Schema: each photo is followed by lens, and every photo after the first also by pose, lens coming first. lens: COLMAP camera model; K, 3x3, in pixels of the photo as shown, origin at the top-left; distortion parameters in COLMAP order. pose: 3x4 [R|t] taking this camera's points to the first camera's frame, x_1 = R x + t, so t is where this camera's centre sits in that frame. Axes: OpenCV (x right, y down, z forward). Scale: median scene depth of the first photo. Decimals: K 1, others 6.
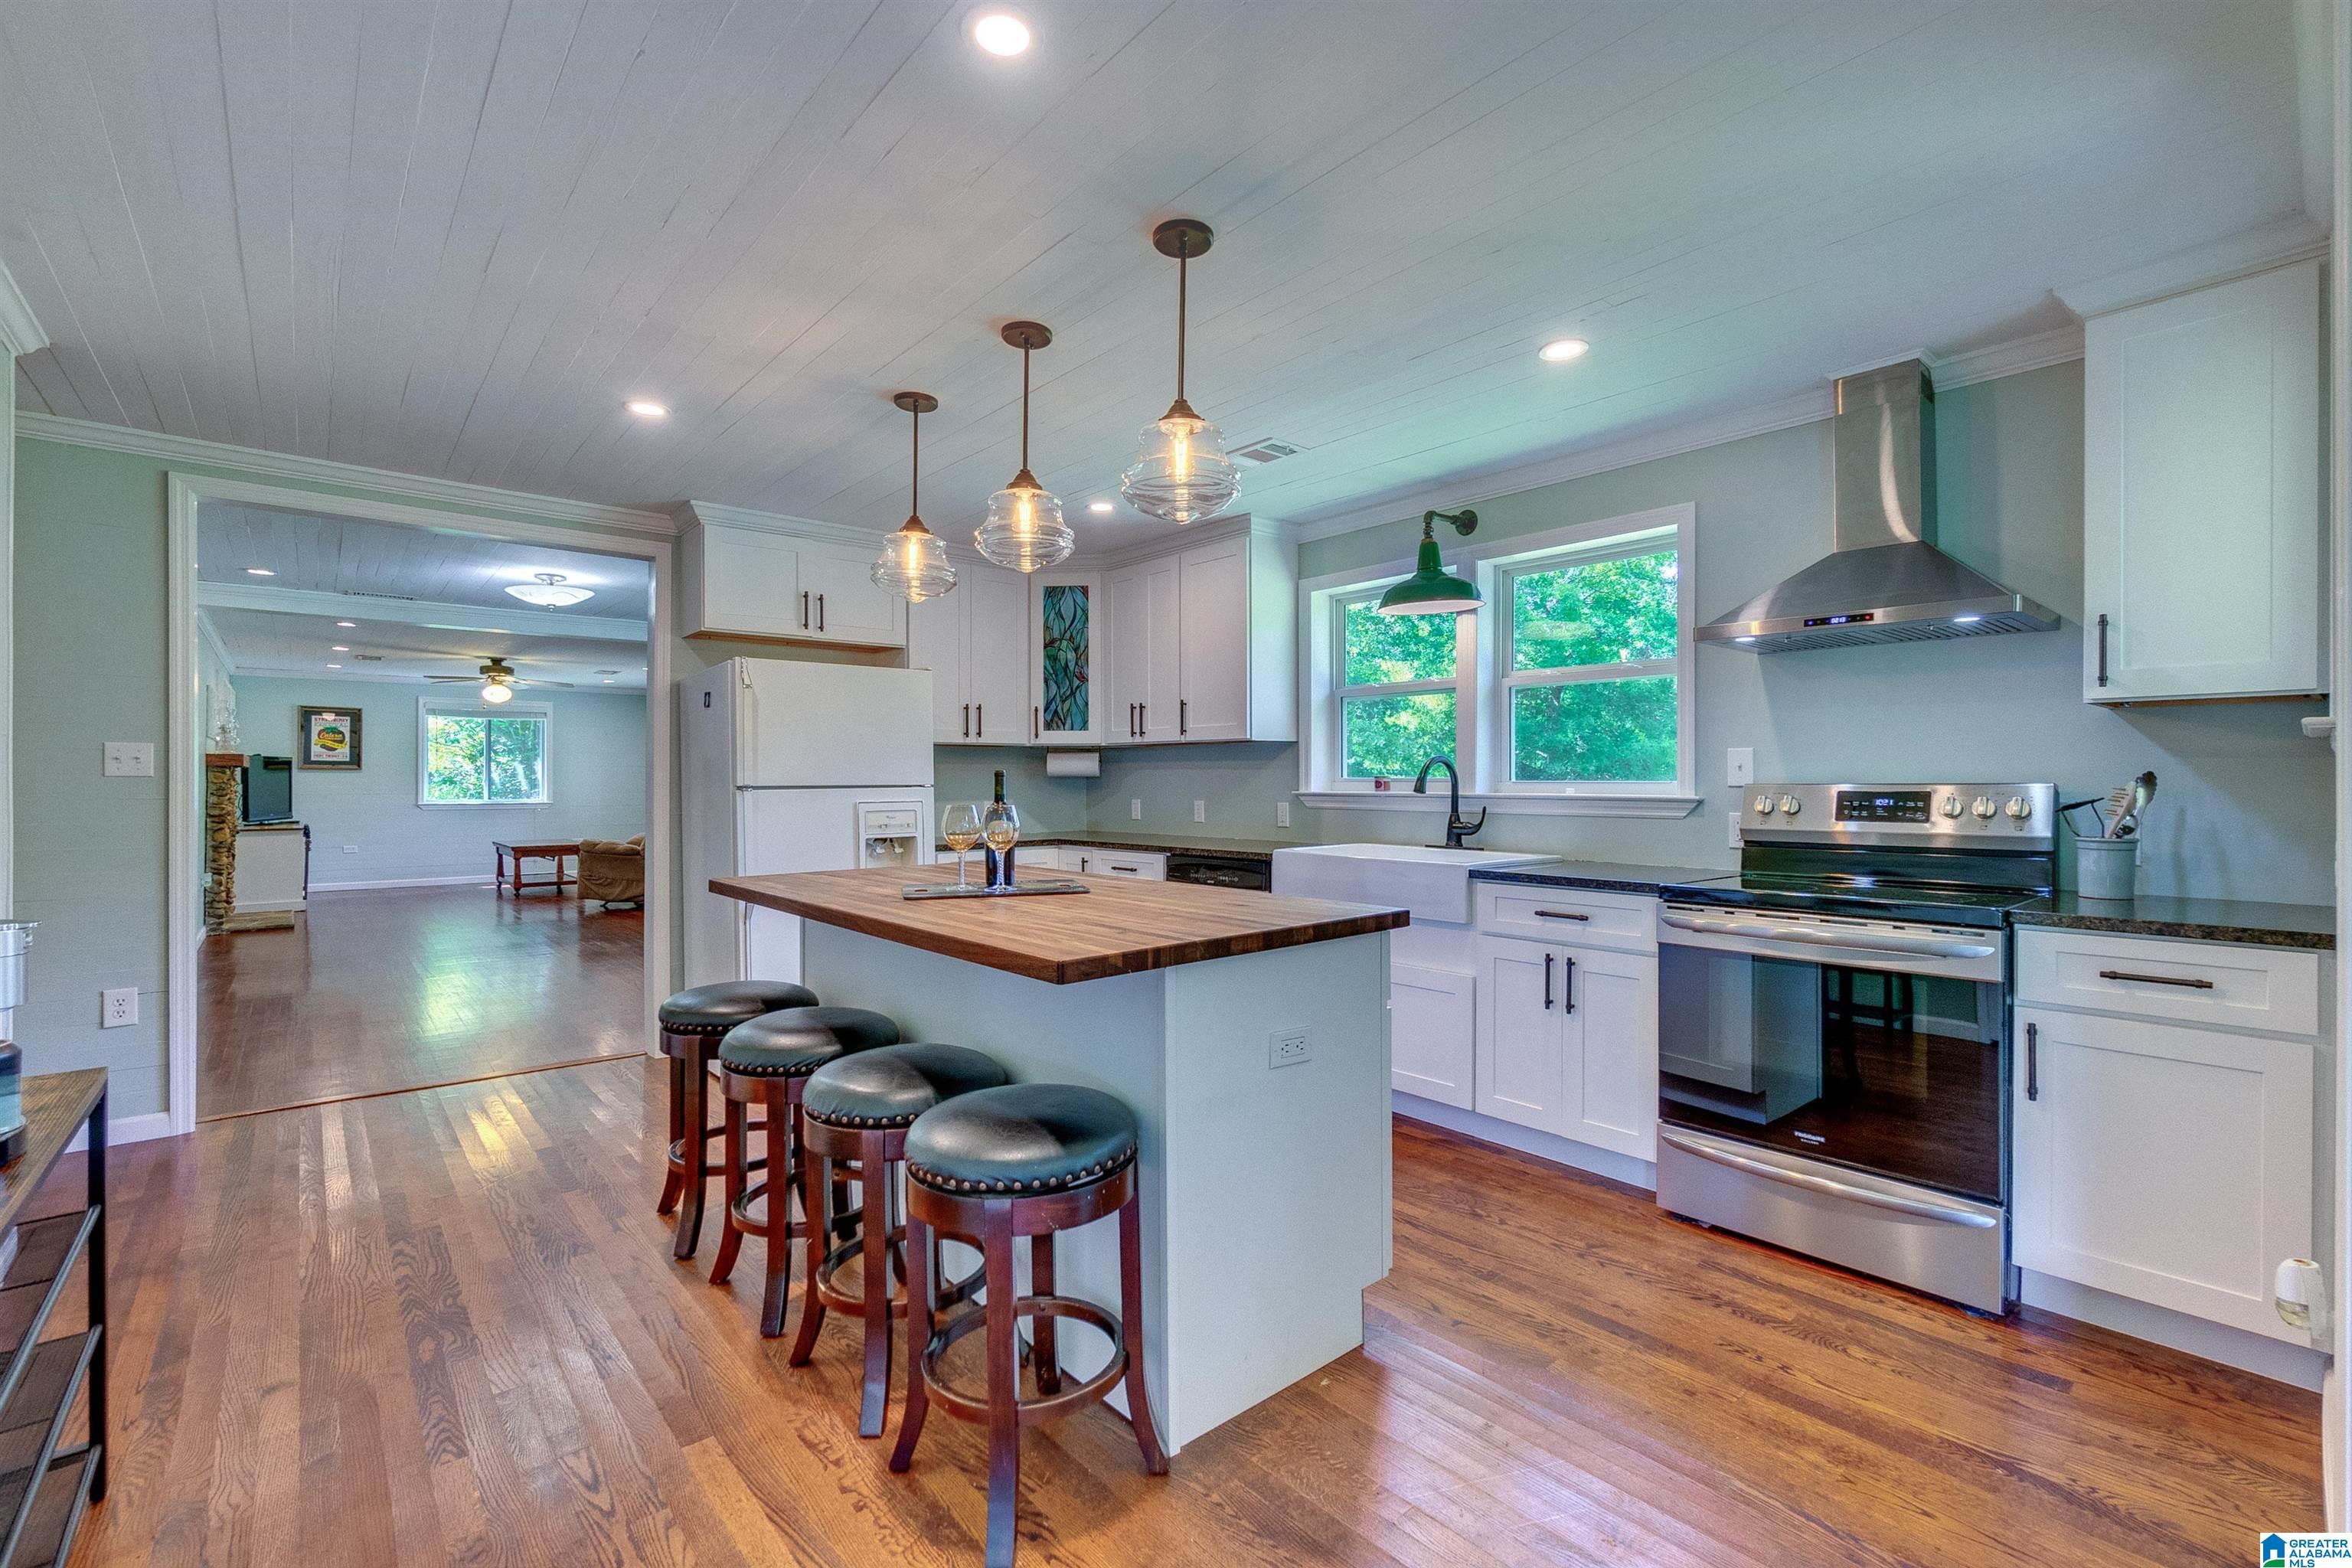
lens RADIAL K [[1017.1, 0, 1195.1], [0, 1017.1, 784.8], [0, 0, 1]] dist [-0.000910, -0.000591]
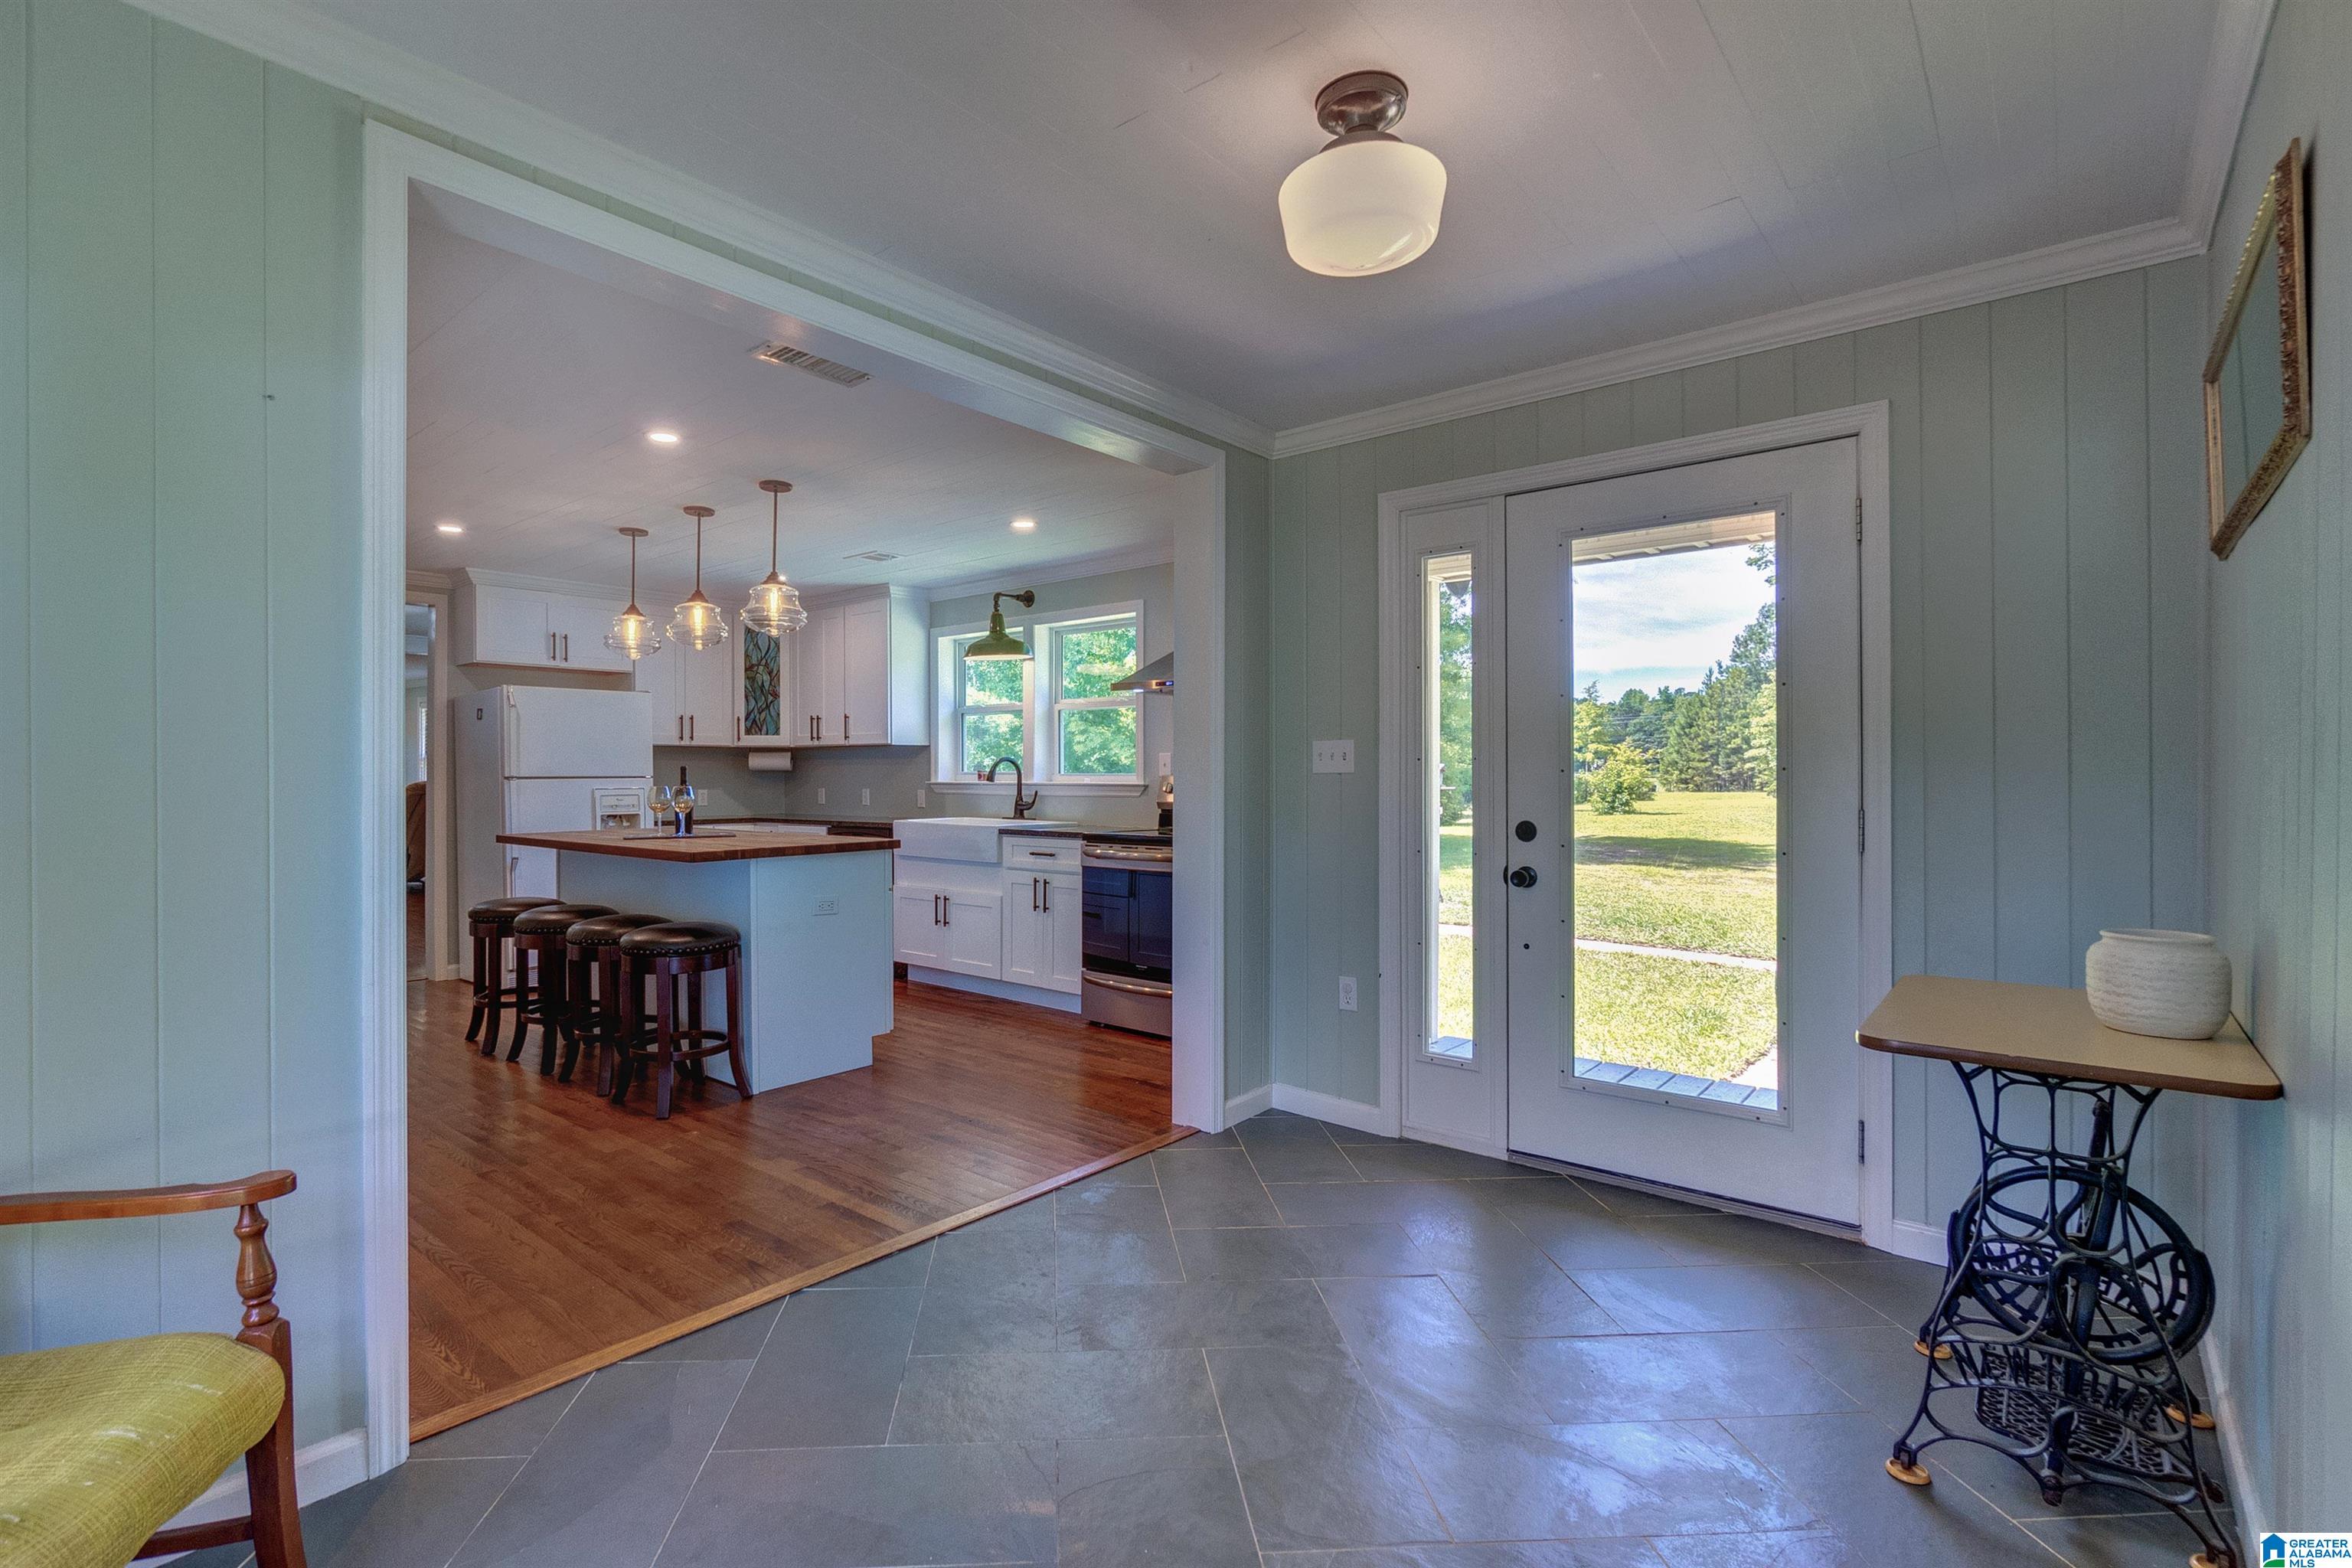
lens RADIAL K [[1093.3, 0, 1113.7], [0, 1093.3, 783.1], [0, 0, 1]] dist [-0.000541, 0.000447]
pose [[0.992242, 0.000426, 0.124319, 0.186248], [-0.000631, 0.999998, 0.001613, 0.007139], [-0.124318, -0.001679, 0.992241, -0.570112]]
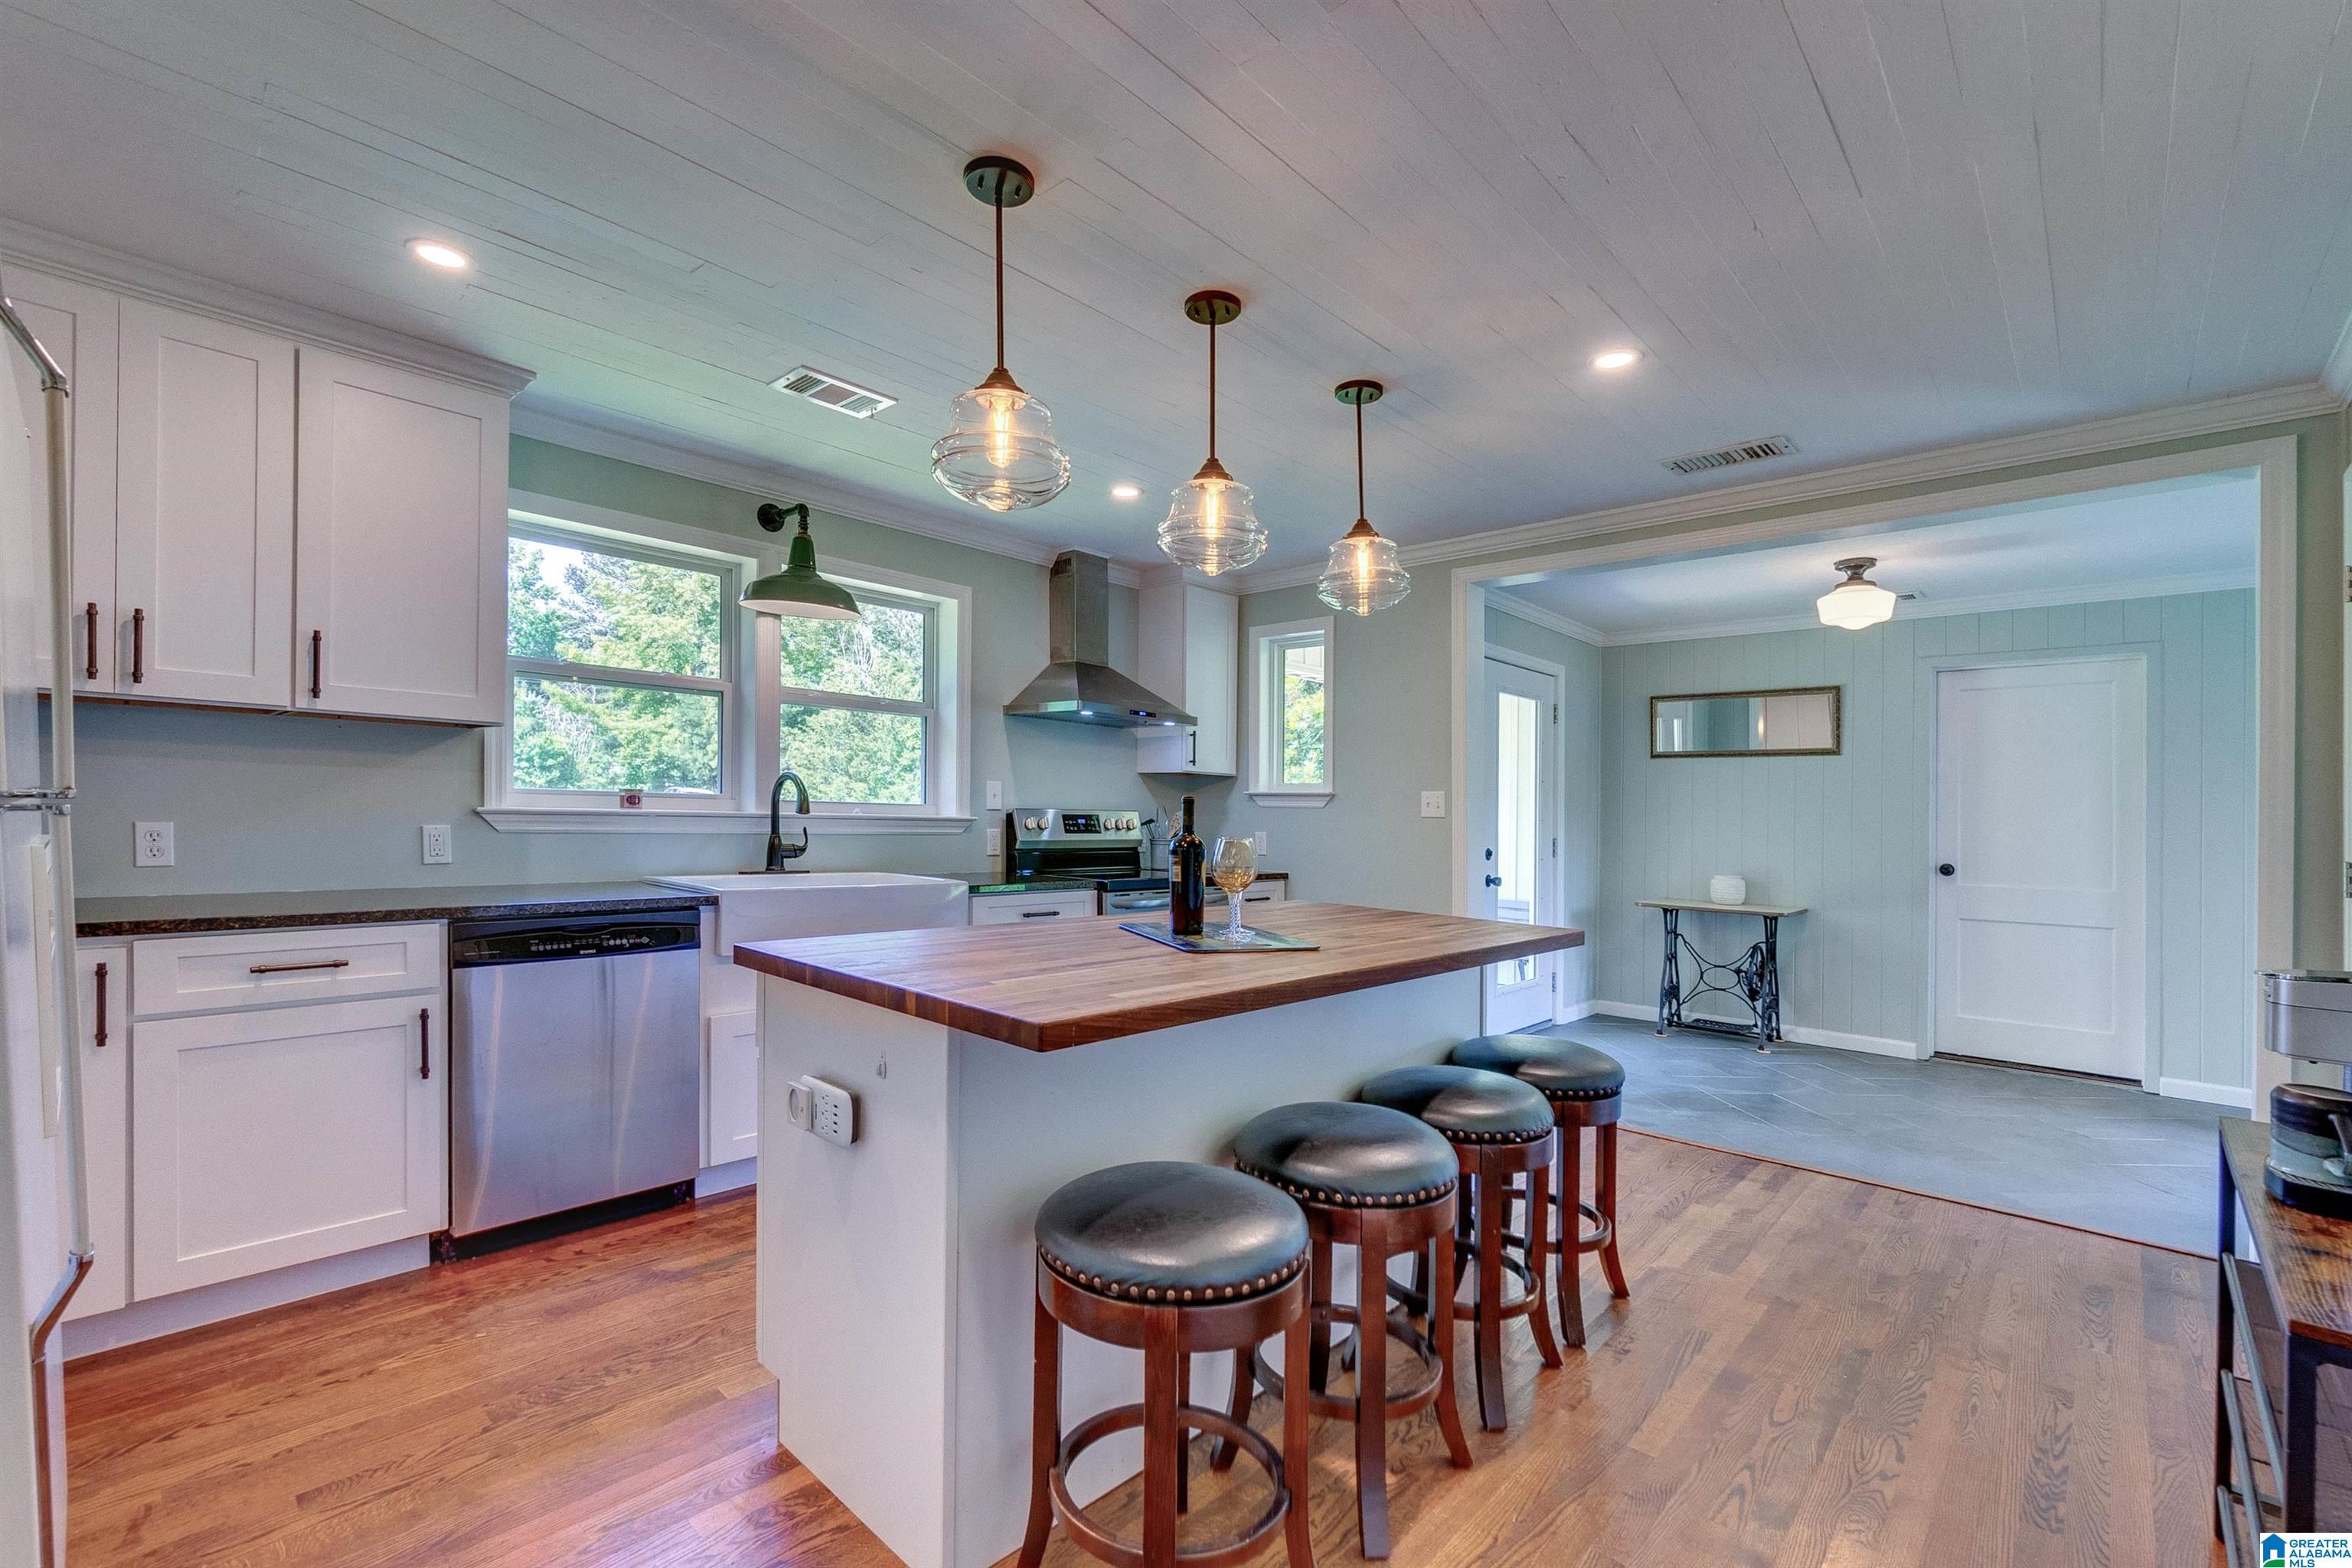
lens RADIAL K [[1017.1, 0, 1156.7], [0, 1017.1, 805.4], [0, 0, 1]] dist [-0.000910, -0.000591]
pose [[-0.087222, 0.004169, 0.996180, -0.657429], [-0.021417, 0.999752, -0.006059, -0.000076], [-0.995959, -0.021864, -0.087112, 0.706175]]
